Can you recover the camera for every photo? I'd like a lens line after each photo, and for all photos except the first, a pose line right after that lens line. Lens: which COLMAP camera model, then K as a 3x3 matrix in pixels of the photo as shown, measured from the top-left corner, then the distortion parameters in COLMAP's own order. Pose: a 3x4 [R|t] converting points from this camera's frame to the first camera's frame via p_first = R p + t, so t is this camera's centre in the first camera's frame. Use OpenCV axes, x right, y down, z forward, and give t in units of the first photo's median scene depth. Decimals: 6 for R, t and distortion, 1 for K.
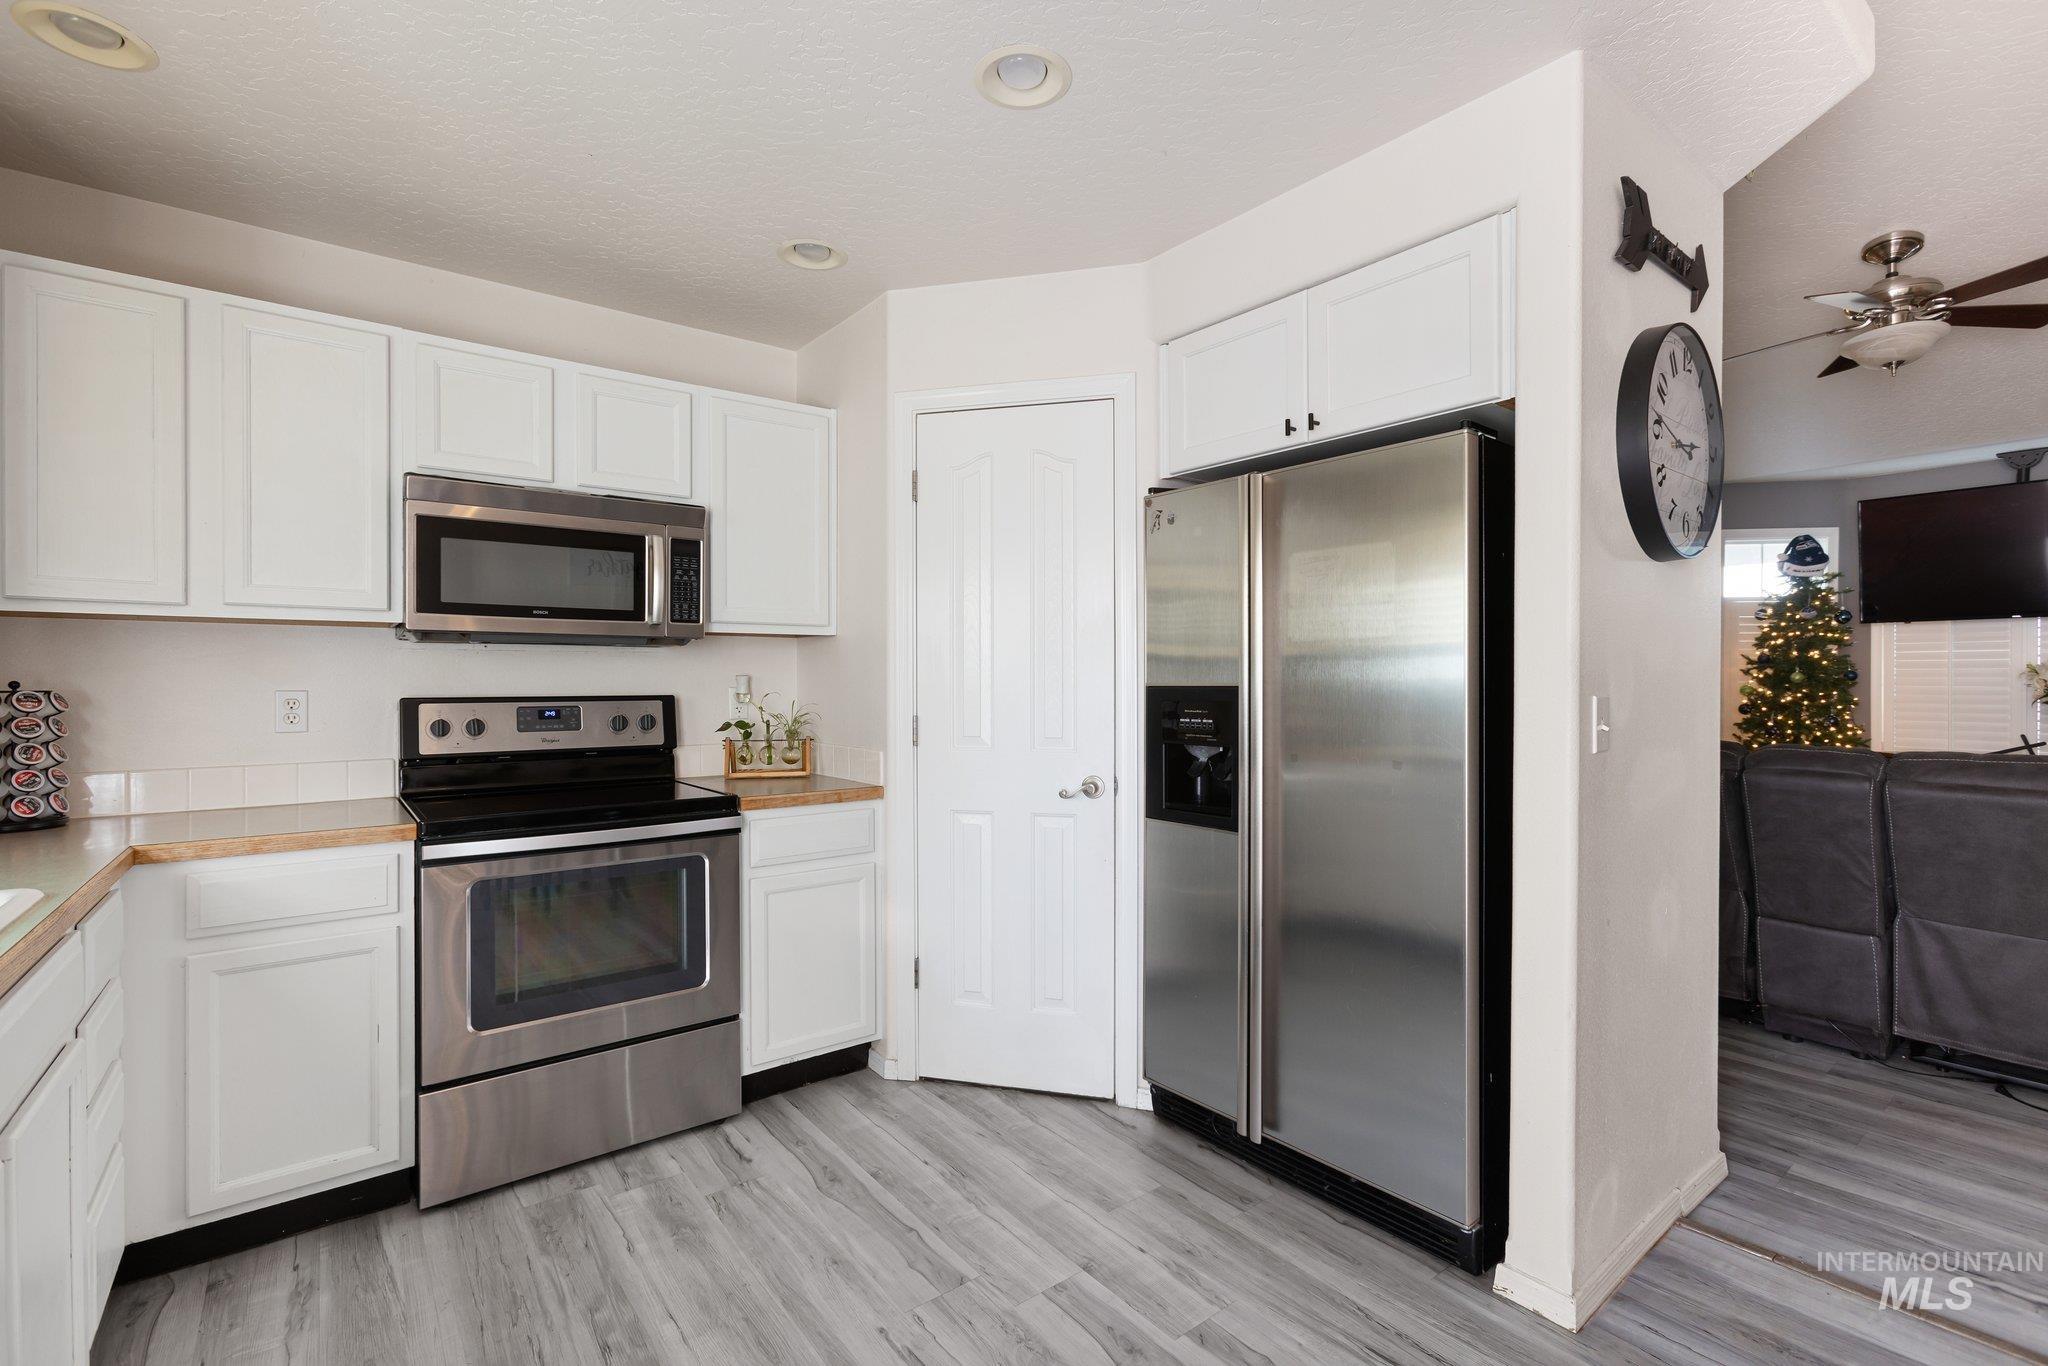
lens RADIAL K [[934.6, 0, 1016.2], [0, 934.6, 673.8], [0, 0, 1]] dist [-0.004348, -0.000020]
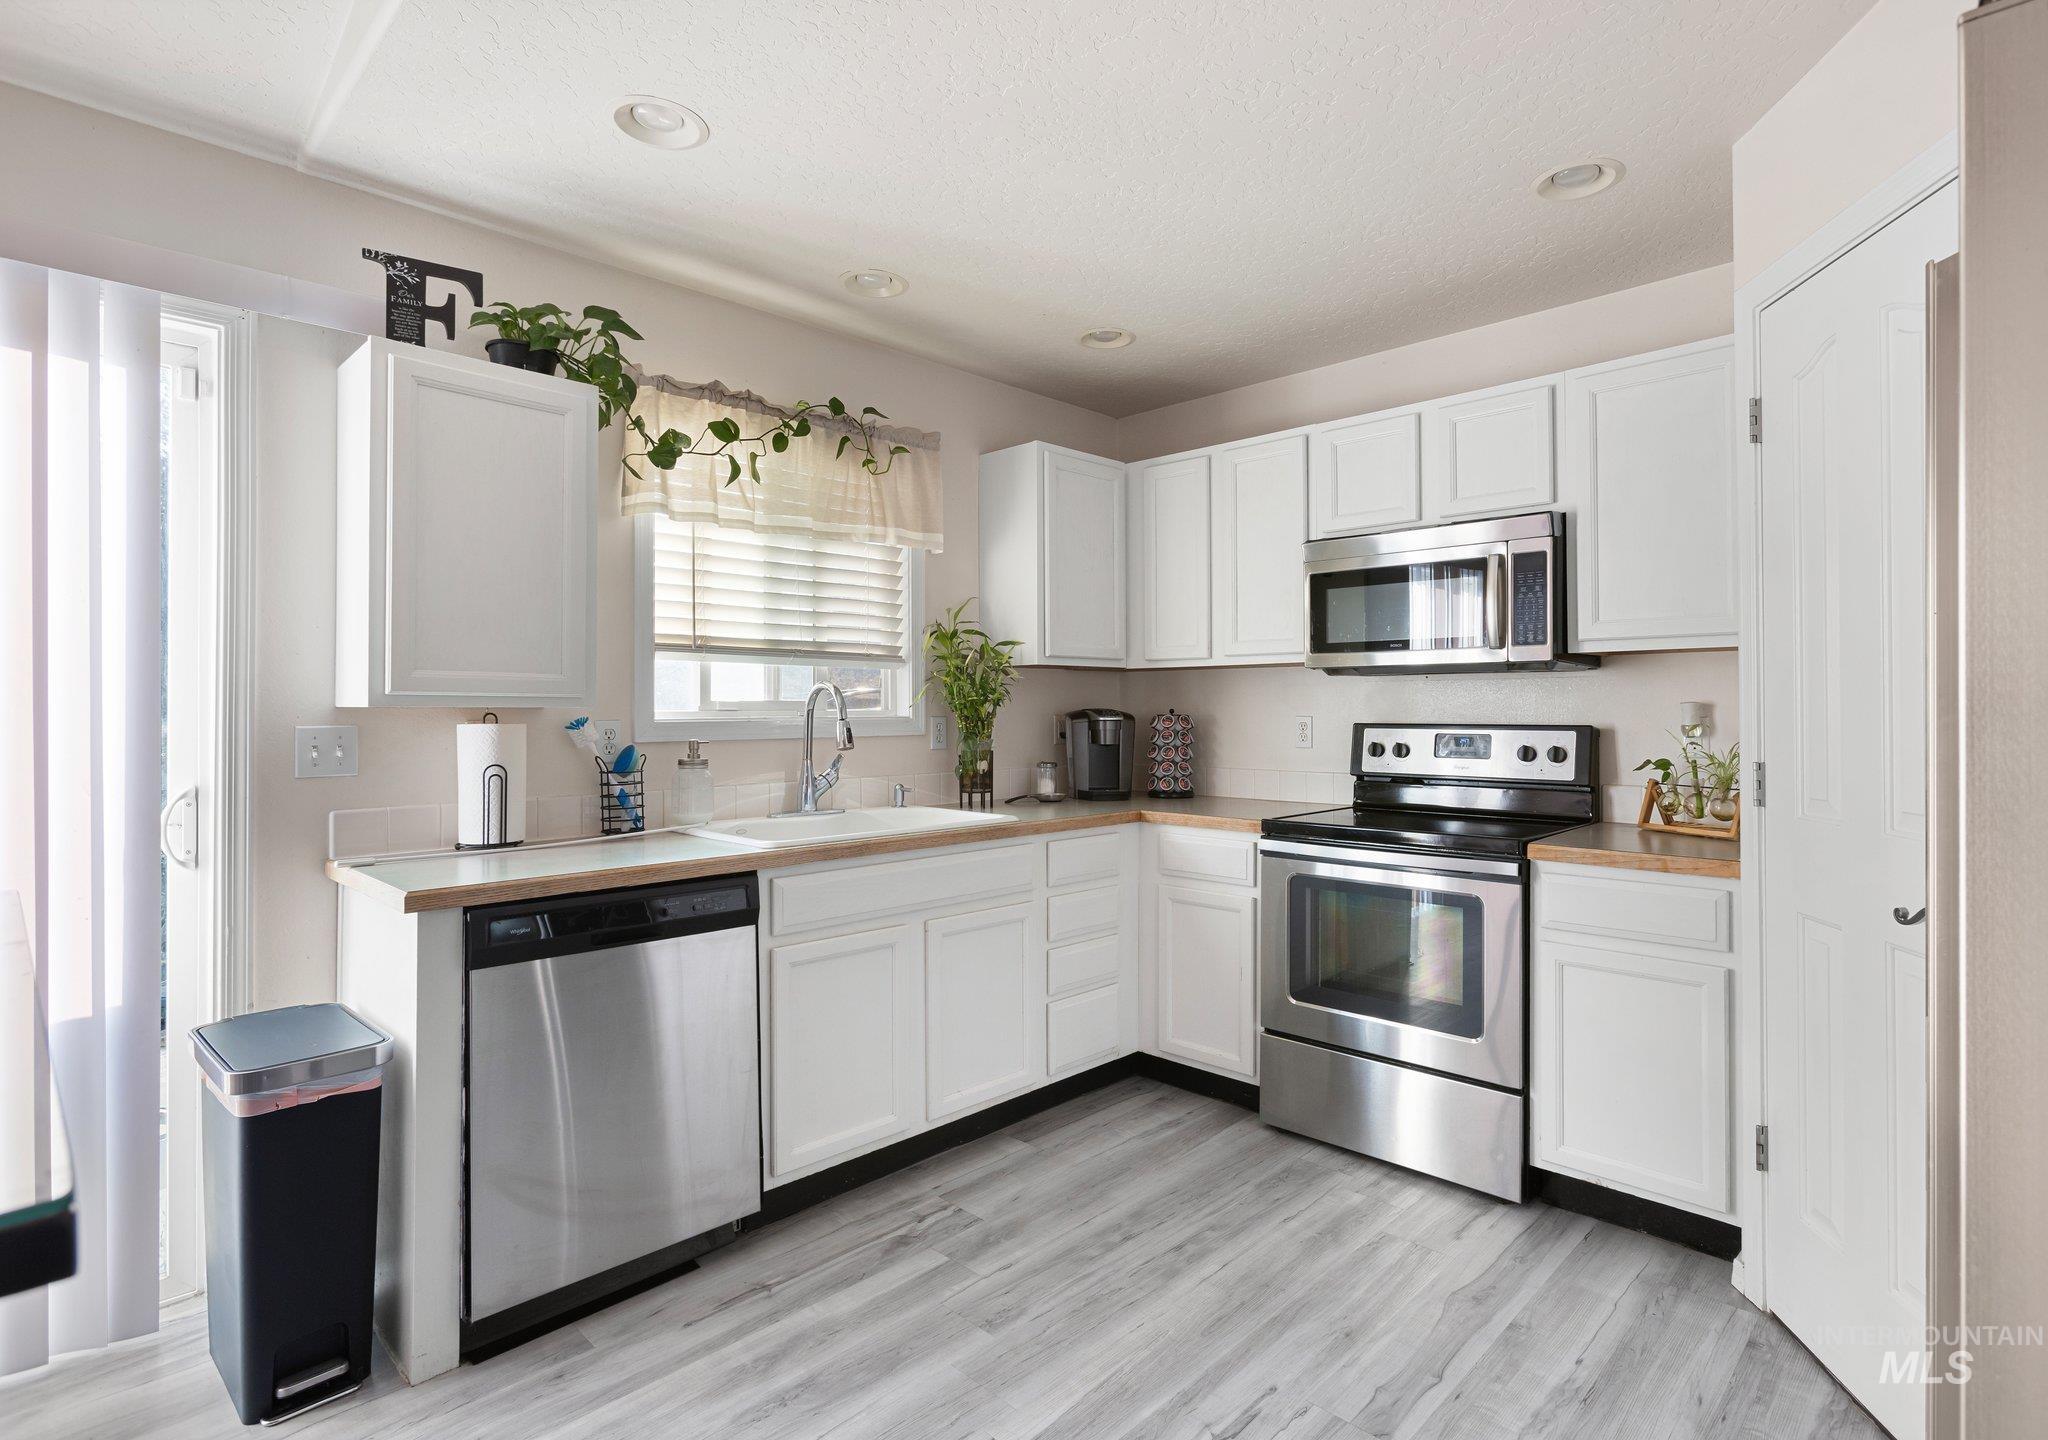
lens RADIAL K [[1028.6, 0, 1045.8], [0, 1028.6, 700.6], [0, 0, 1]] dist [-0.002370, 0.003110]
pose [[0.125286, -0.005182, -0.992107, 0.659398], [0.011219, 0.999930, -0.003806, -0.002421], [0.992057, -0.010654, 0.125336, 0.481183]]
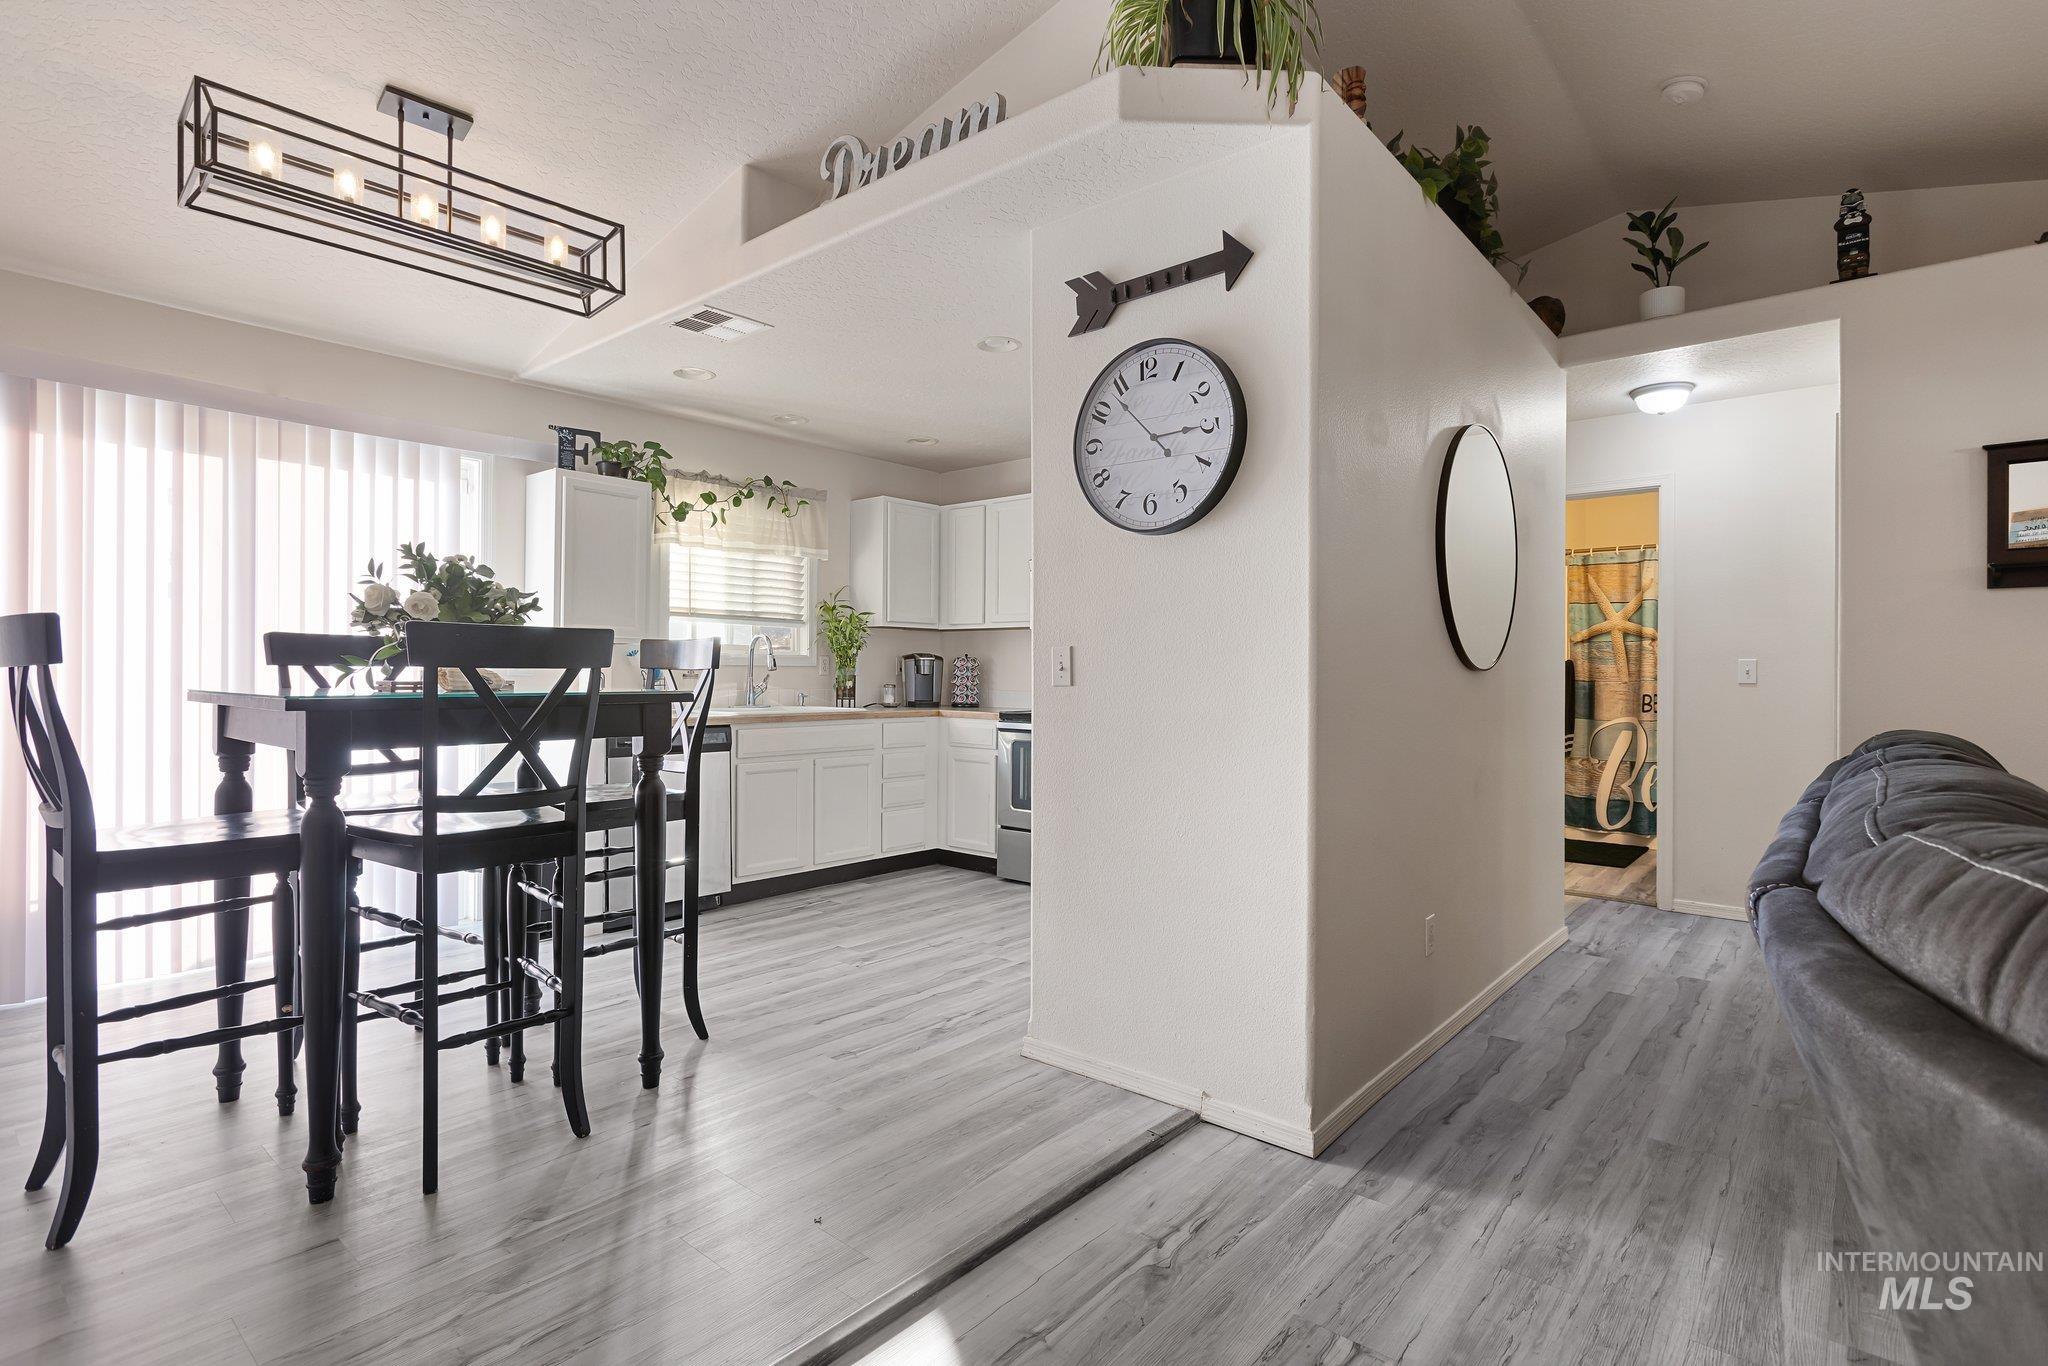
lens RADIAL K [[1019.0, 0, 992.0], [0, 1019.0, 675.5], [0, 0, 1]] dist [-0.009603, 0.004072]
pose [[0.171126, 0.010075, -0.985198, 1.703929], [-0.001725, 0.999949, 0.009926, 0.036113], [0.985248, 0.000001, 0.171134, 0.491001]]
